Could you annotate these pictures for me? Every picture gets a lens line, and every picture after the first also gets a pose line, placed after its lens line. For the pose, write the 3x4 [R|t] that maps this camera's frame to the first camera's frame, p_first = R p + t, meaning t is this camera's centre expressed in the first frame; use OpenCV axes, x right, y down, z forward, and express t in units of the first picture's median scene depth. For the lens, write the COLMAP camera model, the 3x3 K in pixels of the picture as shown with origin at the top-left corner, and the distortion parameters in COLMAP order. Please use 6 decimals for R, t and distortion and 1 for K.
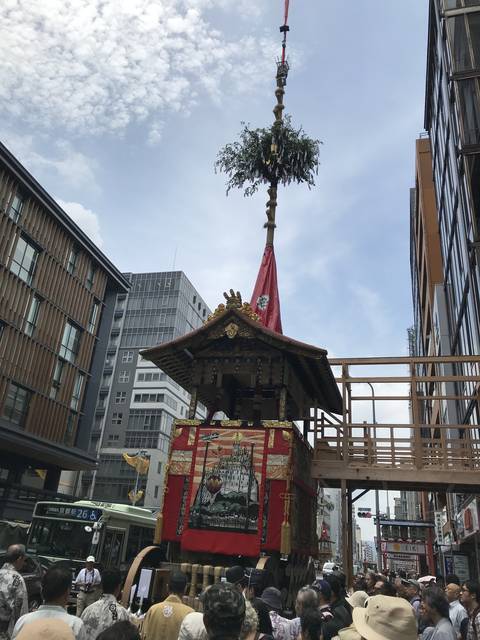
lens RADIAL K [[516.6, 0, 240.0], [0, 516.6, 320.0], [0, 0, 1]] dist [0.045461, -0.066577]
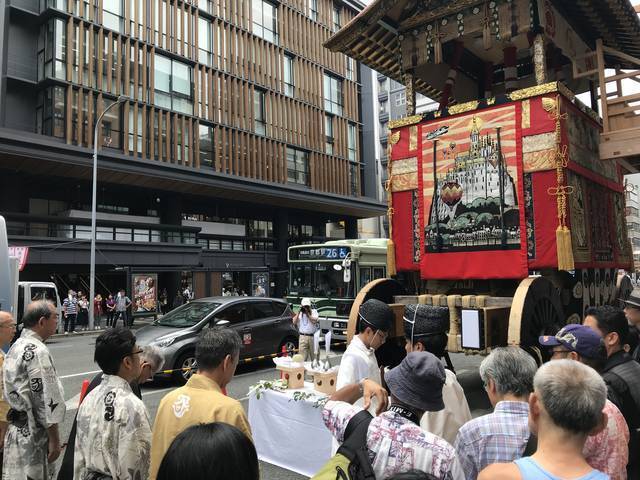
lens RADIAL K [[516.6, 0, 319.5], [0, 516.6, 221.8], [0, 0, 1]] dist [0.045461, -0.066577]
pose [[0.897505, -0.144122, -0.416789, 0.075193], [0.259401, 0.936832, 0.234641, 0.123618], [0.356644, -0.318707, 0.878197, 0.257288]]
